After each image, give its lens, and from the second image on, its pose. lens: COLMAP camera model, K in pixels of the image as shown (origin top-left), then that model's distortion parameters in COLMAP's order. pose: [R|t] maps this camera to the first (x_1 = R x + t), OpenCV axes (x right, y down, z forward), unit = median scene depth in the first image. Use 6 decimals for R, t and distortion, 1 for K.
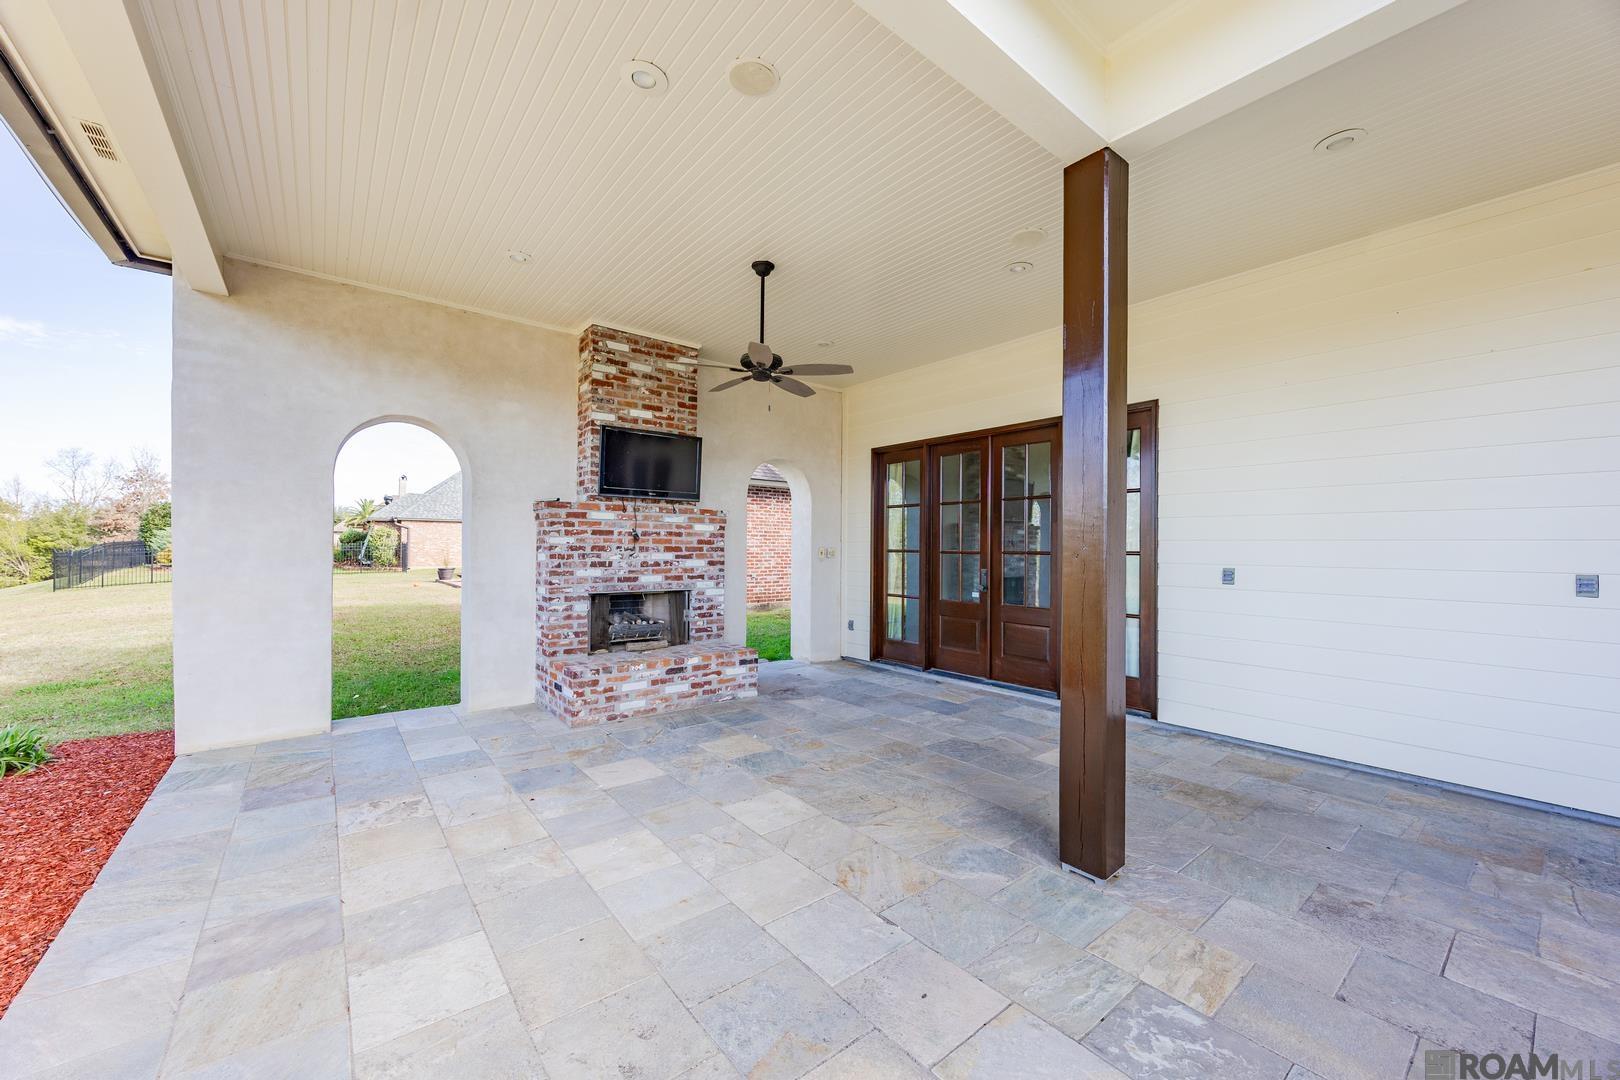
lens RADIAL K [[617.6, 0, 869.8], [0, 617.6, 539.6], [0, 0, 1]] dist [-0.001955, -0.000695]
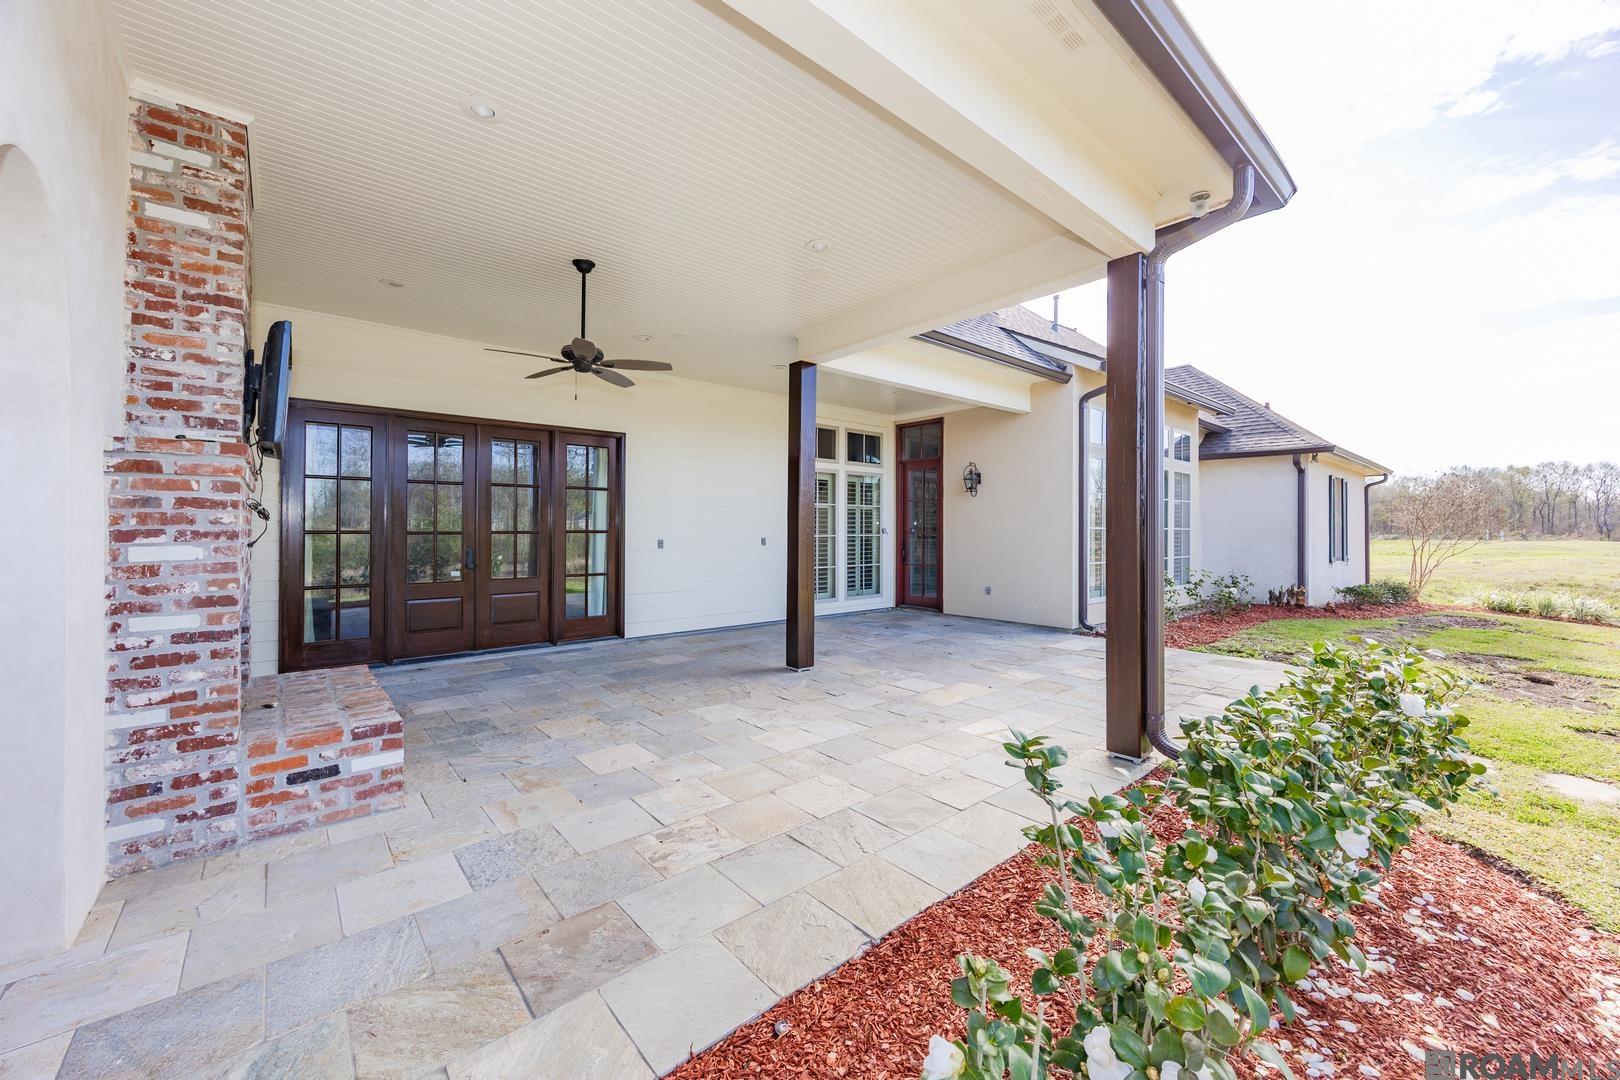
lens RADIAL K [[617.6, 0, 722.8], [0, 617.6, 526.2], [0, 0, 1]] dist [-0.001955, -0.000695]
pose [[0.100301, -0.002518, 0.994954, -1.384771], [-0.014310, 0.999890, 0.003973, -0.011697], [-0.994854, -0.014636, 0.100254, 0.725916]]
